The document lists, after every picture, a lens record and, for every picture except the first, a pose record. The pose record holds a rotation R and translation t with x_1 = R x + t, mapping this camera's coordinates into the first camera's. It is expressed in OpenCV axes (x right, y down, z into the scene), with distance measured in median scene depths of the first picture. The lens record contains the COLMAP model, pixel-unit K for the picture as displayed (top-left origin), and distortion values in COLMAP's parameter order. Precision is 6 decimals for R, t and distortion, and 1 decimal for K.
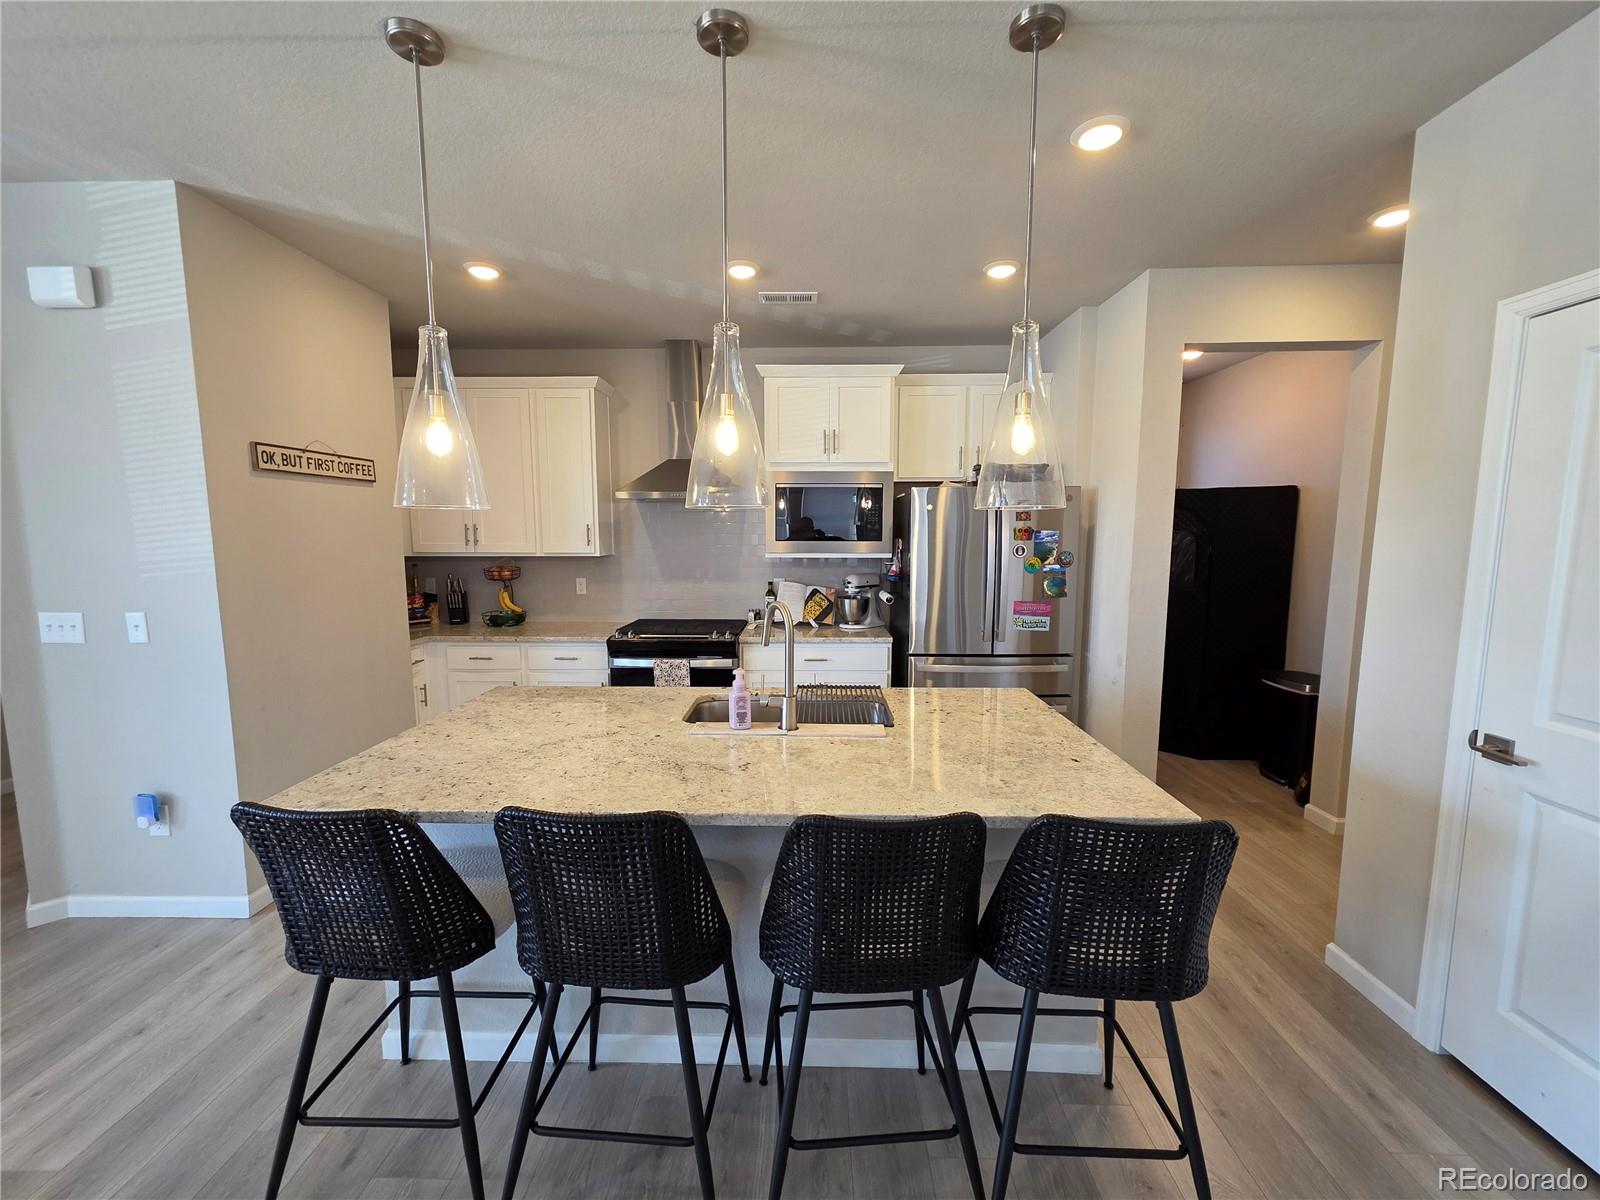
lens RADIAL K [[637.7, 0, 798.4], [0, 637.7, 612.9], [0, 0, 1]] dist [0.002994, 0.000281]
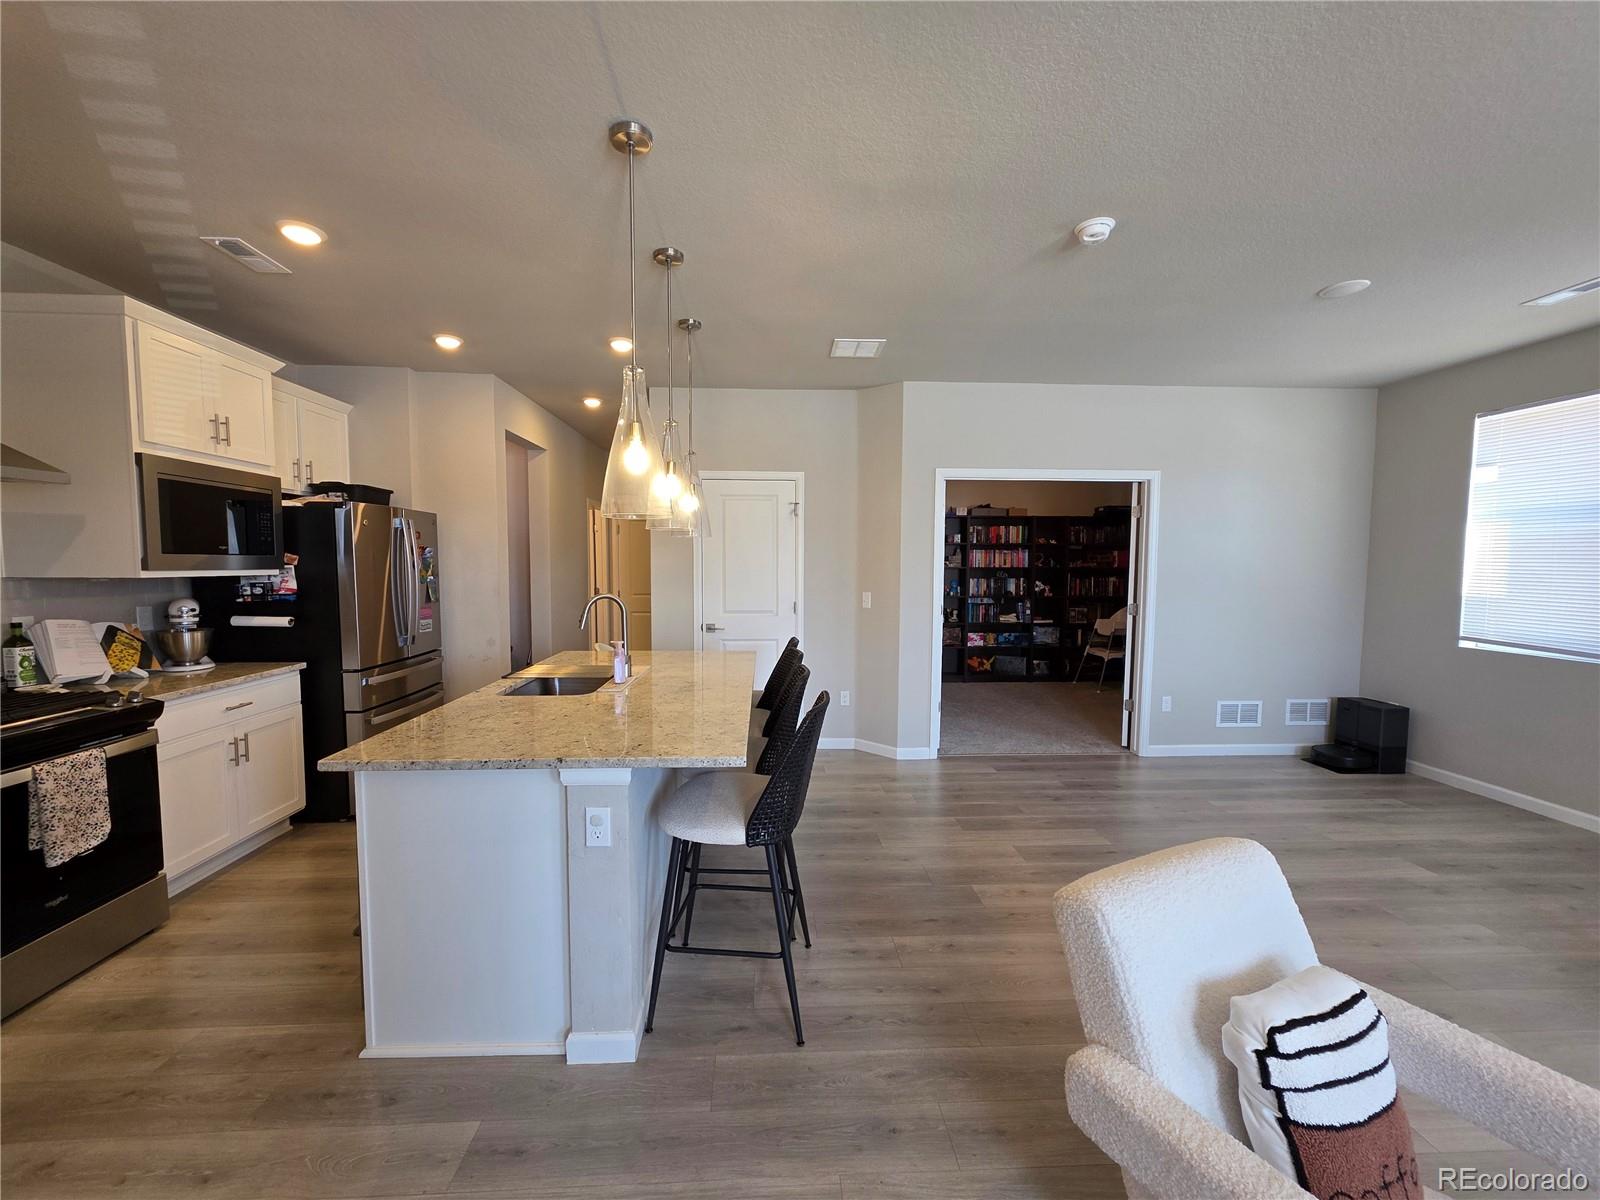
lens RADIAL K [[637.7, 0, 792.7], [0, 637.7, 603.4], [0, 0, 1]] dist [0.002994, 0.000281]
pose [[-0.068051, -0.064617, 0.995587, -0.850445], [0.121164, 0.989979, 0.072535, -0.027618], [-0.990297, 0.125565, -0.059540, 0.388479]]
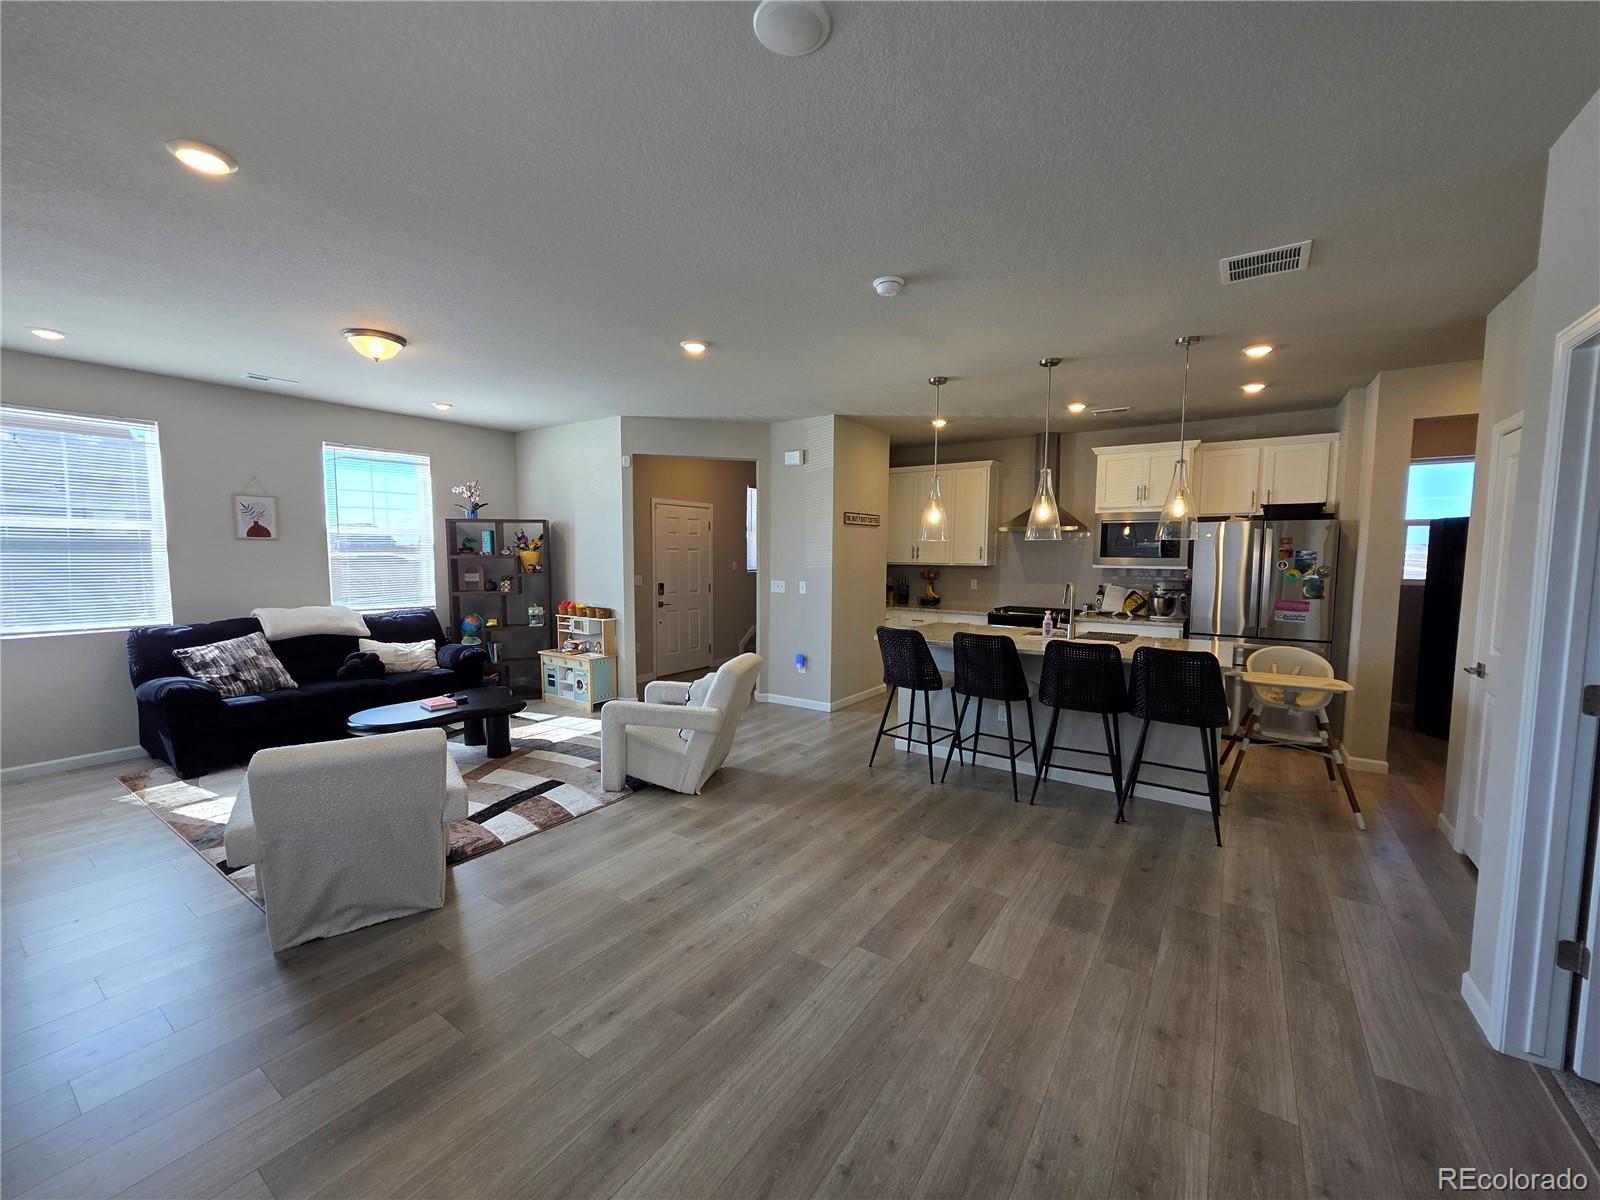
lens RADIAL K [[637.7, 0, 797.1], [0, 637.7, 603.8], [0, 0, 1]] dist [0.002994, 0.000281]
pose [[0.835304, 0.048610, -0.547635, 0.223020], [-0.075426, 0.996797, -0.026567, 0.106745], [0.544590, 0.063498, 0.836296, -0.764192]]
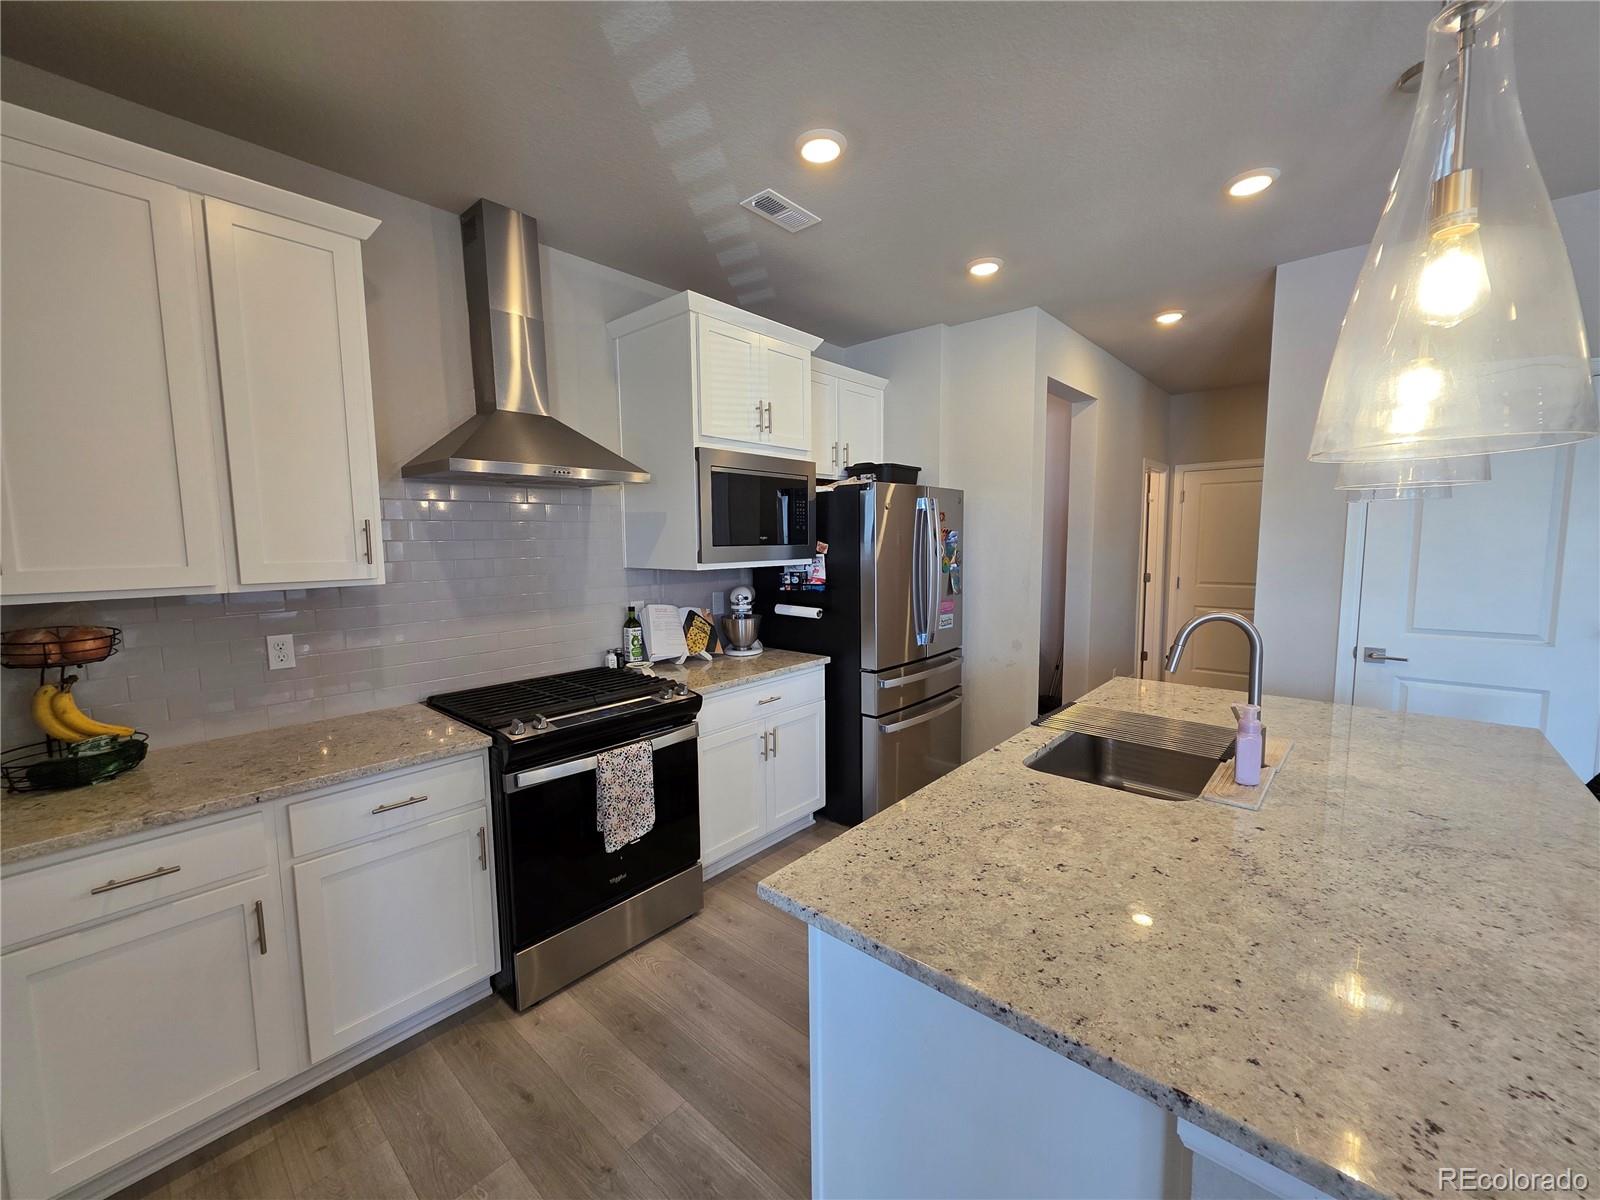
lens RADIAL K [[637.7, 0, 794.3], [0, 637.7, 607.0], [0, 0, 1]] dist [0.002994, 0.000281]
pose [[0.650900, -0.088516, 0.753985, -0.559622], [0.107893, 0.993884, 0.023538, -0.056733], [-0.751457, 0.066029, 0.656469, 0.505549]]
